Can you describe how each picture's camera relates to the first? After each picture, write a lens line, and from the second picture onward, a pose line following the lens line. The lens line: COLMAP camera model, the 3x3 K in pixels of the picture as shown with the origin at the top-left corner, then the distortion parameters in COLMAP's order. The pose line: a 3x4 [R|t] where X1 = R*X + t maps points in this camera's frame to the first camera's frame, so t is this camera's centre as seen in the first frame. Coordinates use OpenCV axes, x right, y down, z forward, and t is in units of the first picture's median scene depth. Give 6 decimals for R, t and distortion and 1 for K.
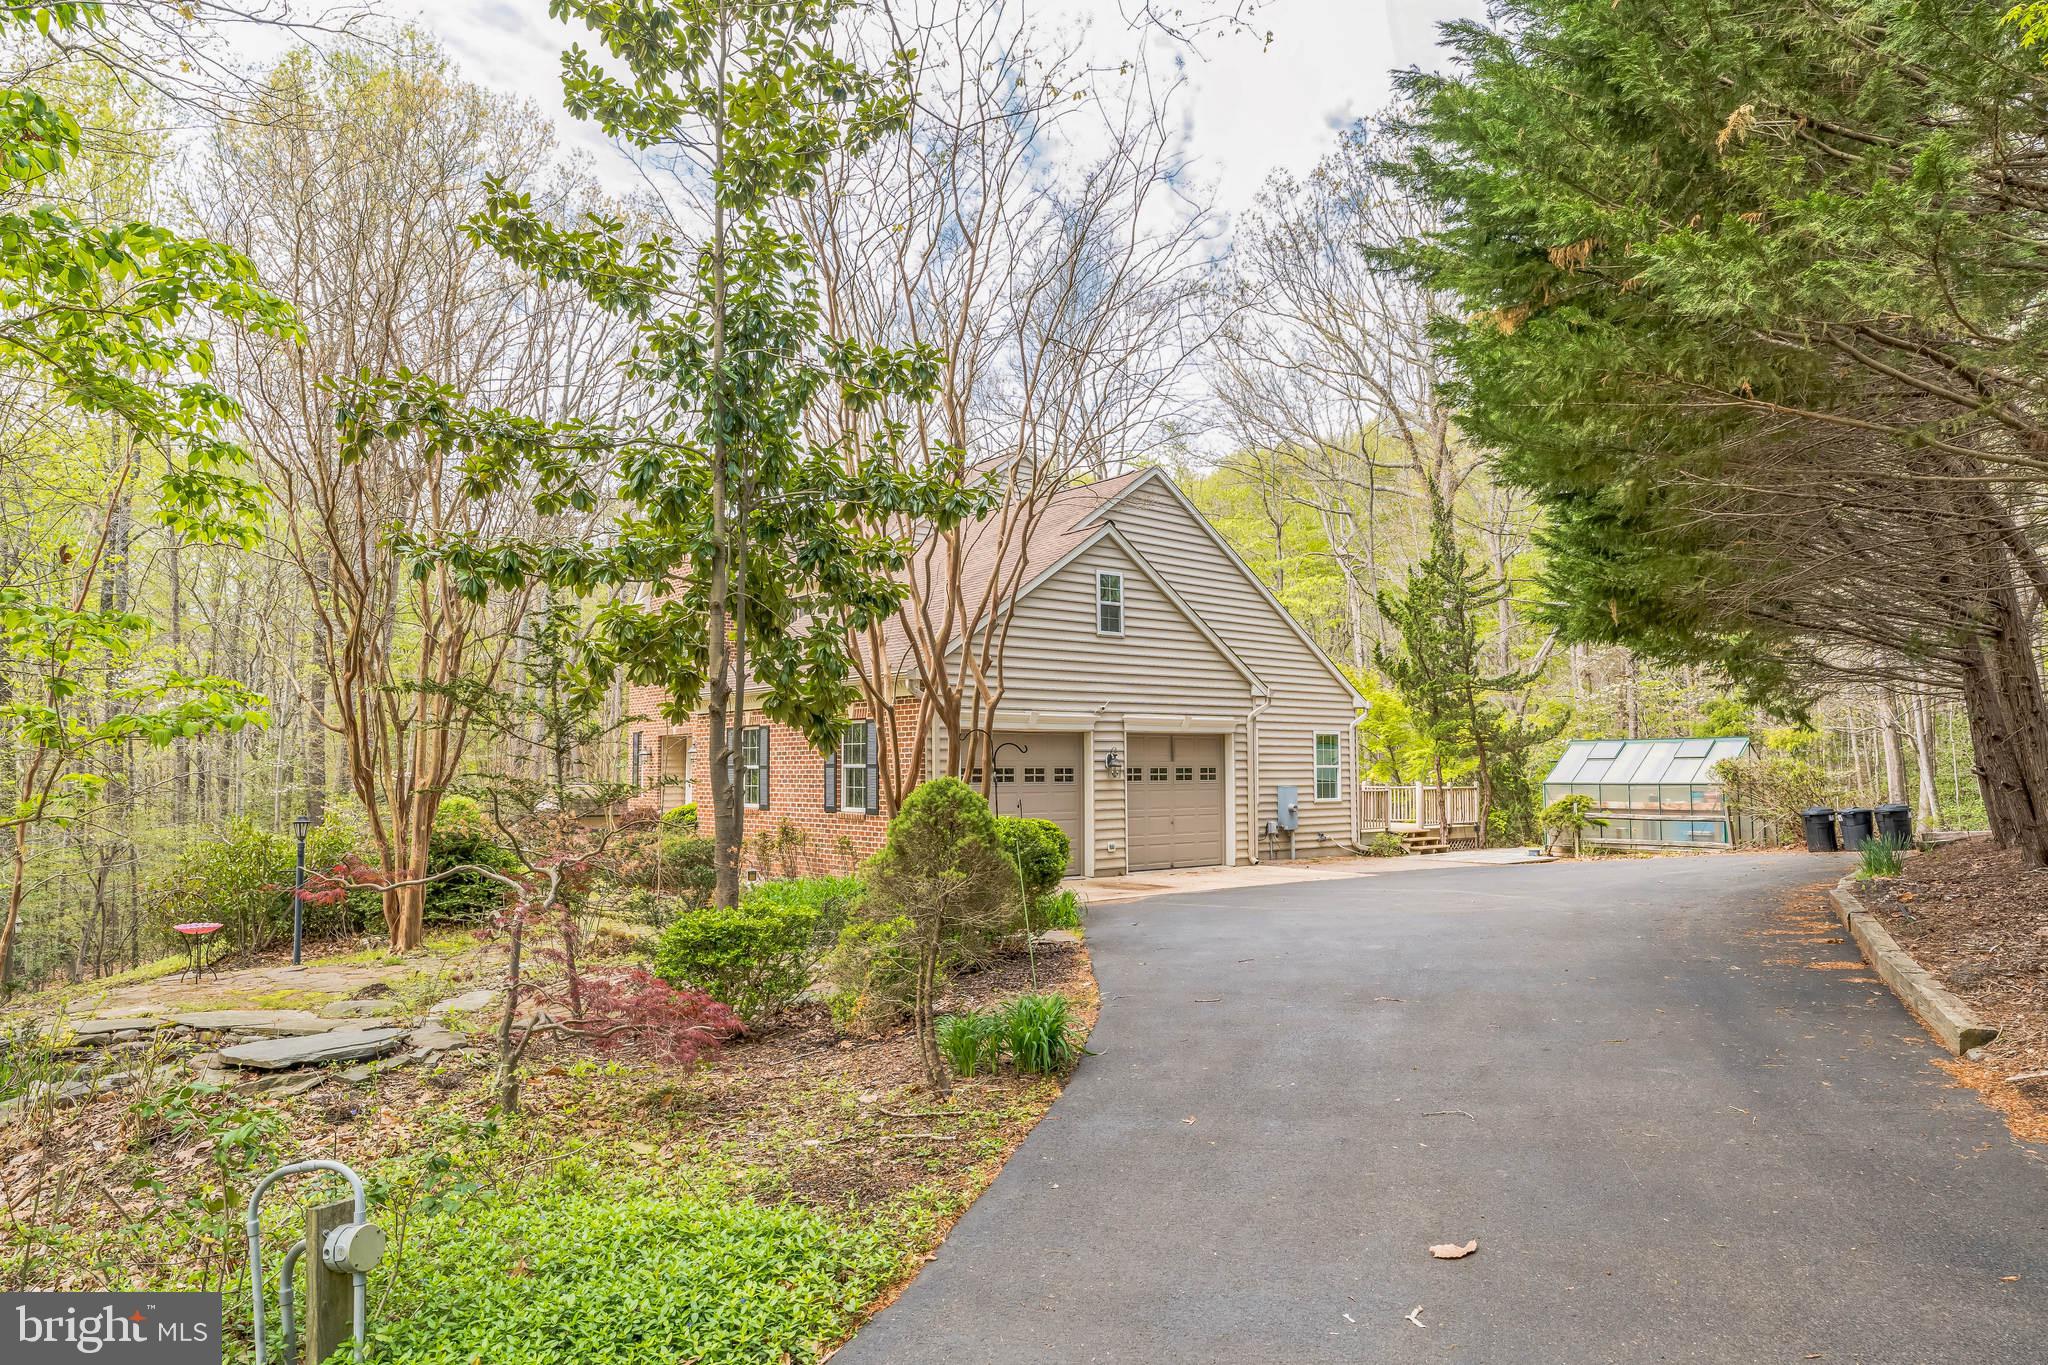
lens RADIAL K [[1256.8, 0, 1035.5], [0, 1256.8, 686.5], [0, 0, 1]] dist [-0.008368, -0.000773]
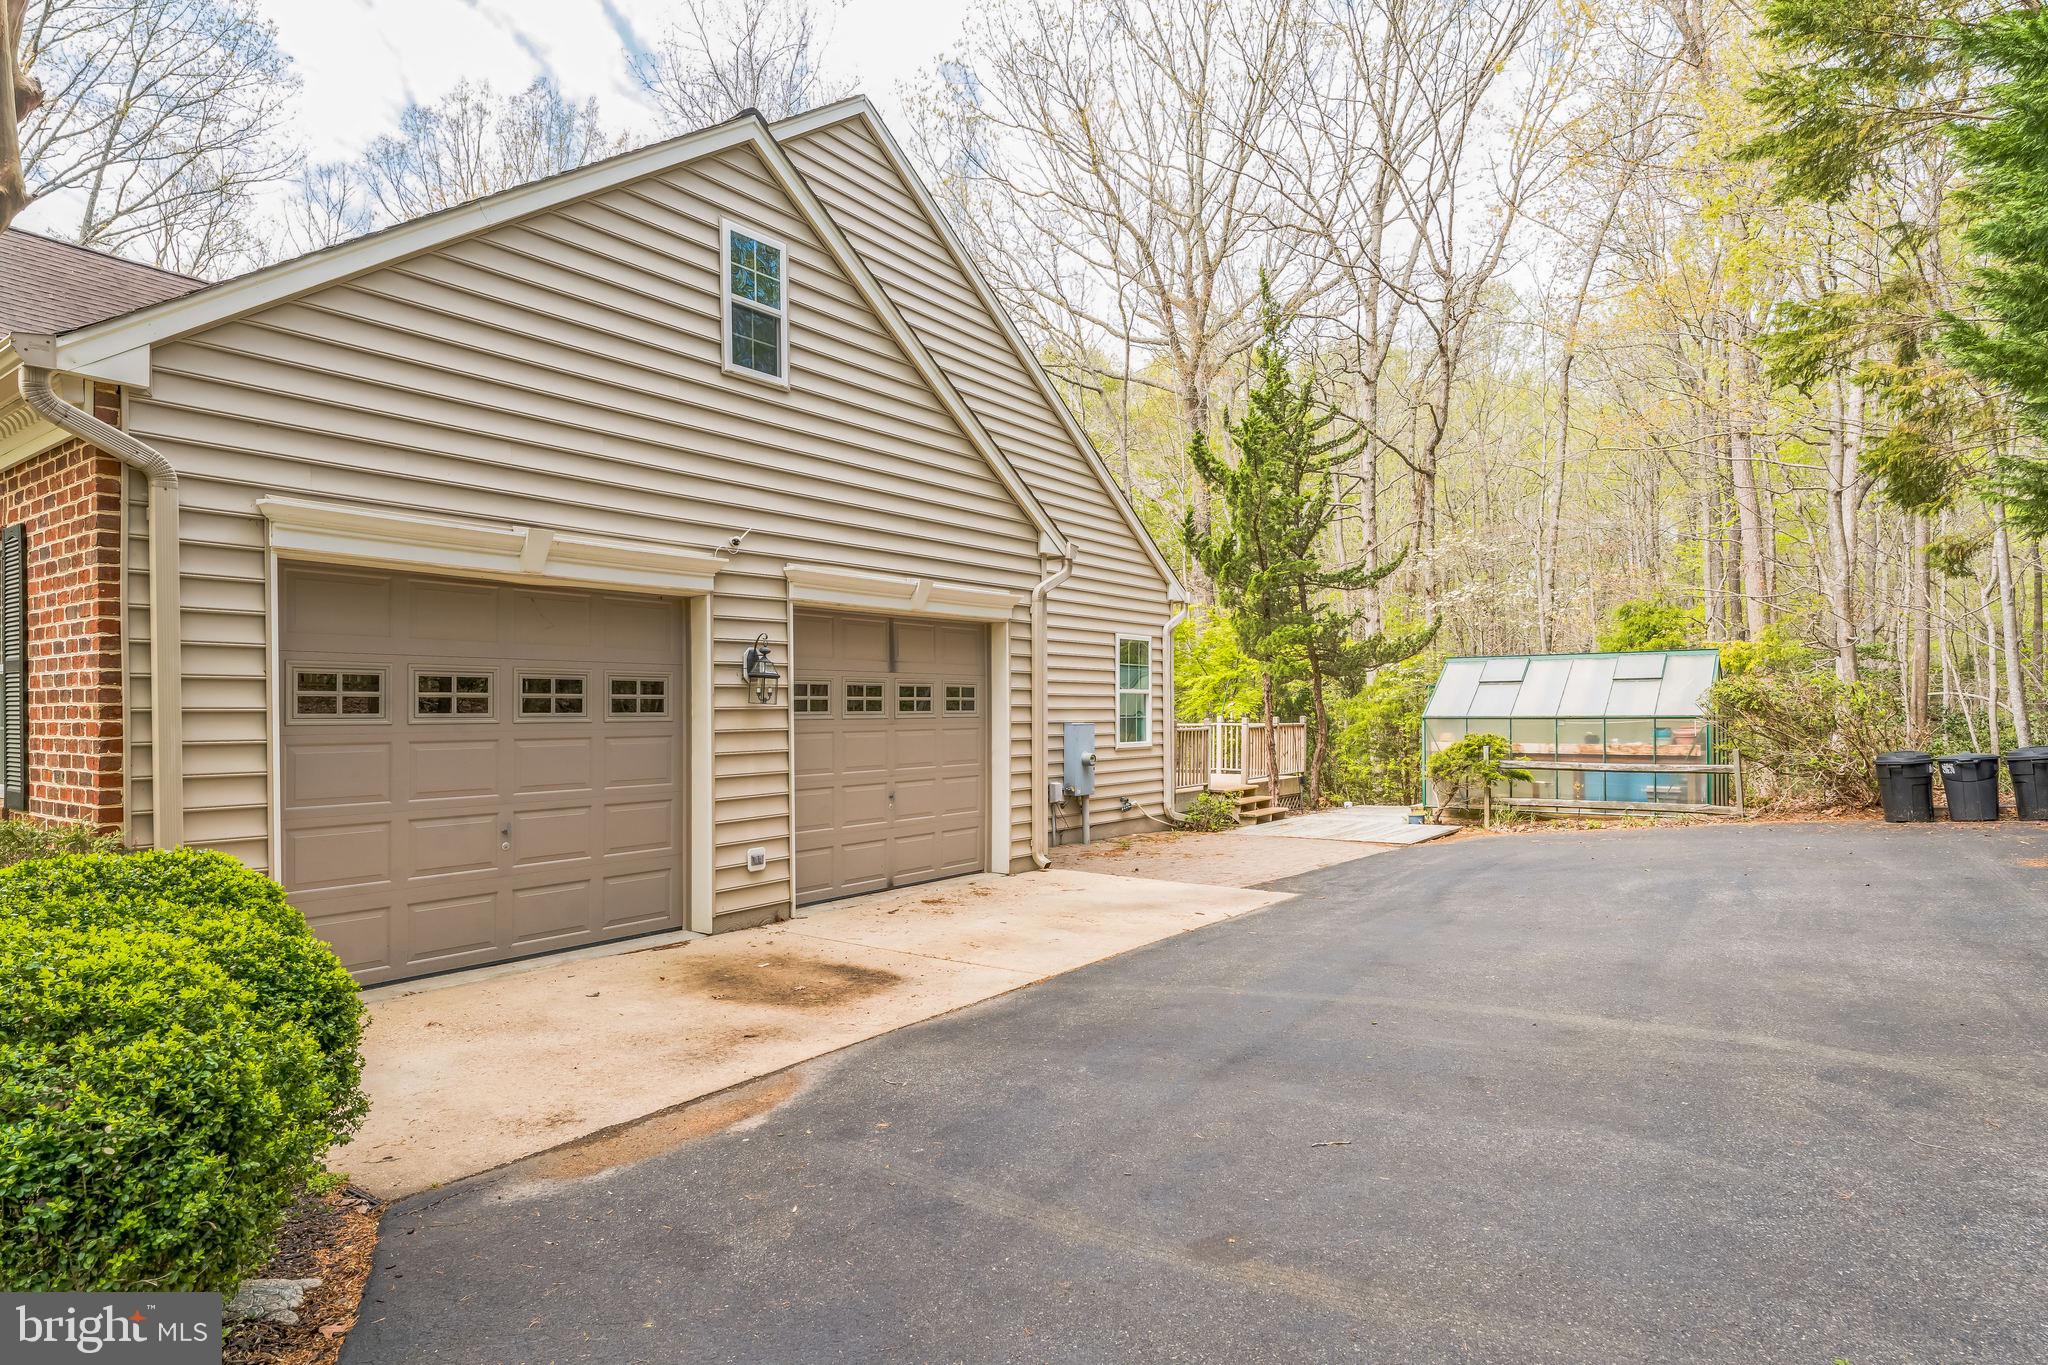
lens RADIAL K [[1118.6, 0, 1032.0], [0, 1118.6, 701.1], [0, 0, 1]] dist [0.002786, 0.000201]
pose [[0.968923, 0.000425, 0.247363, 0.051629], [-0.014546, 0.998366, 0.055261, 0.044139], [-0.246935, -0.057141, 0.967346, 0.541692]]
